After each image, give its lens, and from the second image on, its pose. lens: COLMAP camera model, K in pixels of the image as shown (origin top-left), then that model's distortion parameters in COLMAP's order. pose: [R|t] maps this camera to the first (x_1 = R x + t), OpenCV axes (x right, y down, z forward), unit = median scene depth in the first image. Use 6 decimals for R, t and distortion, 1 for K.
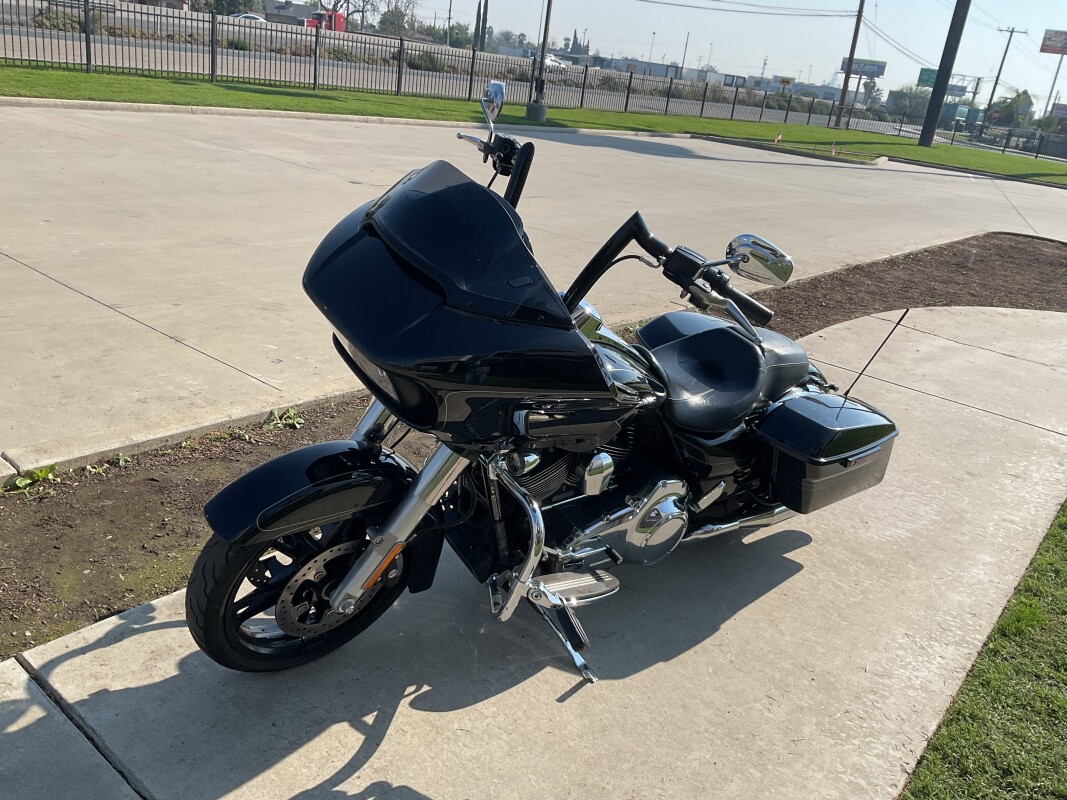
lens RADIAL K [[890.1, 0, 533.5], [0, 890.1, 400.0], [0, 0, 1]] dist [-0.008505, -0.015077]
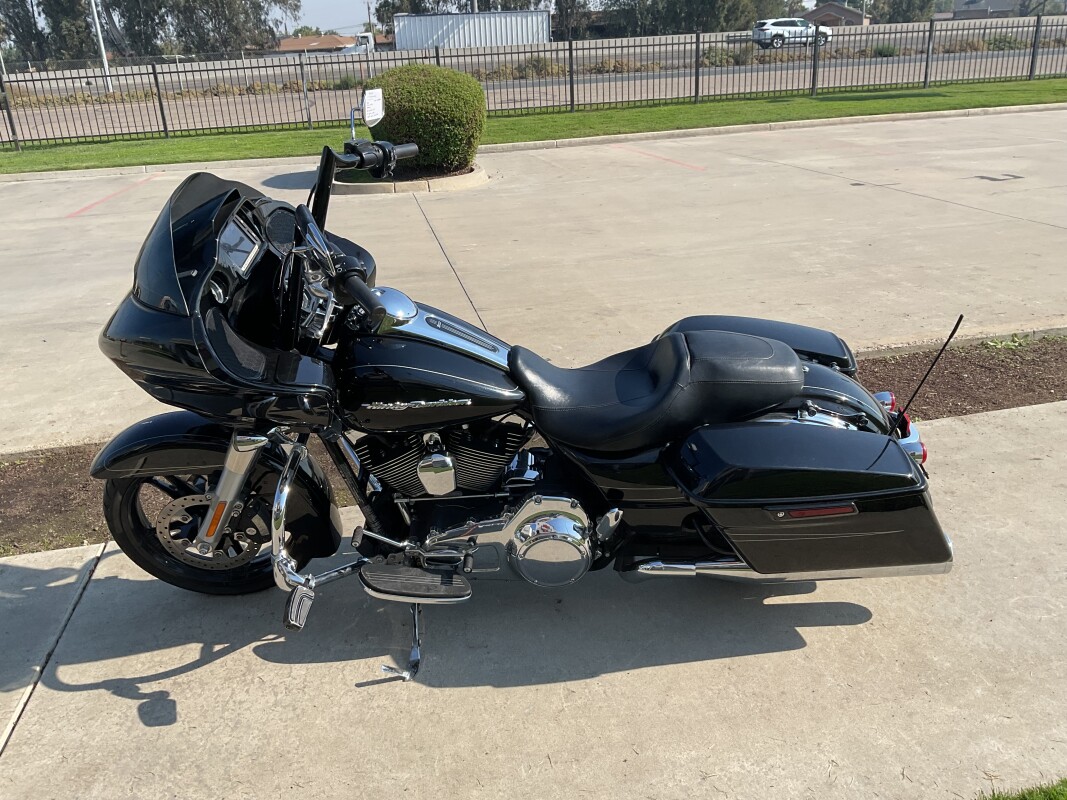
lens RADIAL K [[875.6, 0, 533.5], [0, 875.6, 400.0], [0, 0, 1]] dist [0.079811, -0.153272]
pose [[0.752907, 0.080133, -0.653230, 0.099737], [-0.087797, 0.995917, 0.020977, -0.003829], [0.652244, 0.041558, 0.756869, 0.041260]]
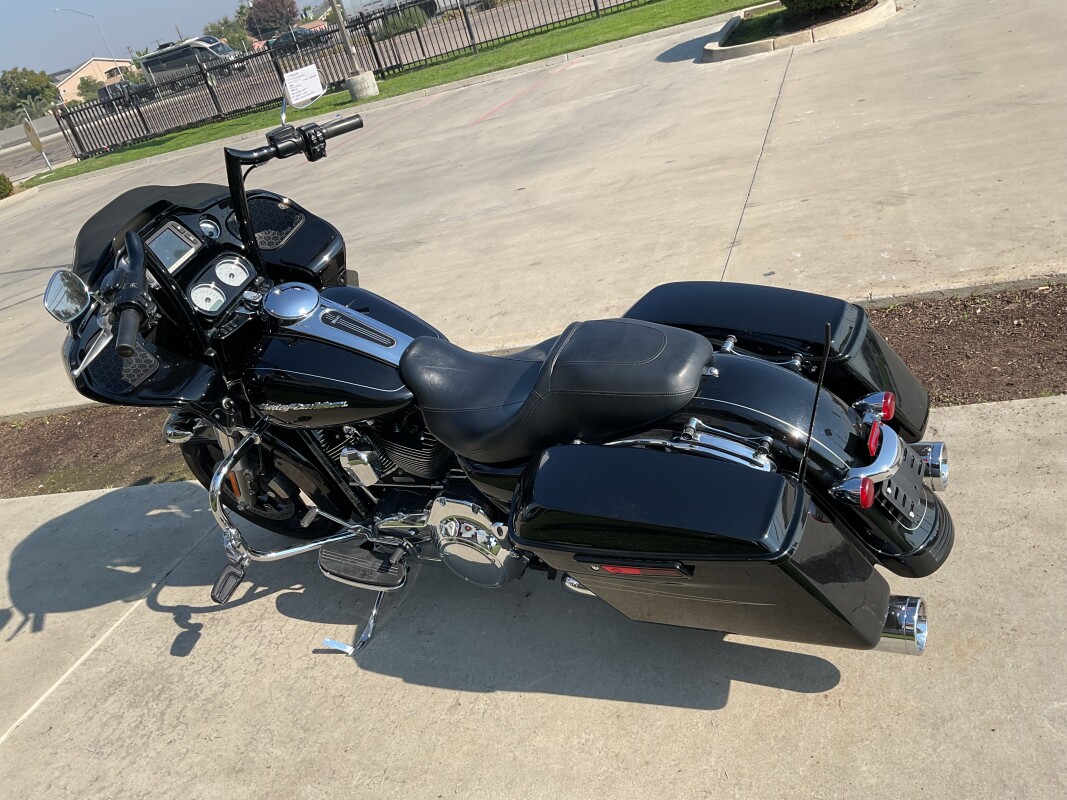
lens RADIAL K [[875.6, 0, 533.5], [0, 875.6, 400.0], [0, 0, 1]] dist [0.079811, -0.153272]
pose [[0.311442, 0.209747, -0.926828, 0.130284], [-0.025174, 0.976815, 0.212600, -0.025881], [0.949932, -0.042881, 0.309501, 0.112199]]
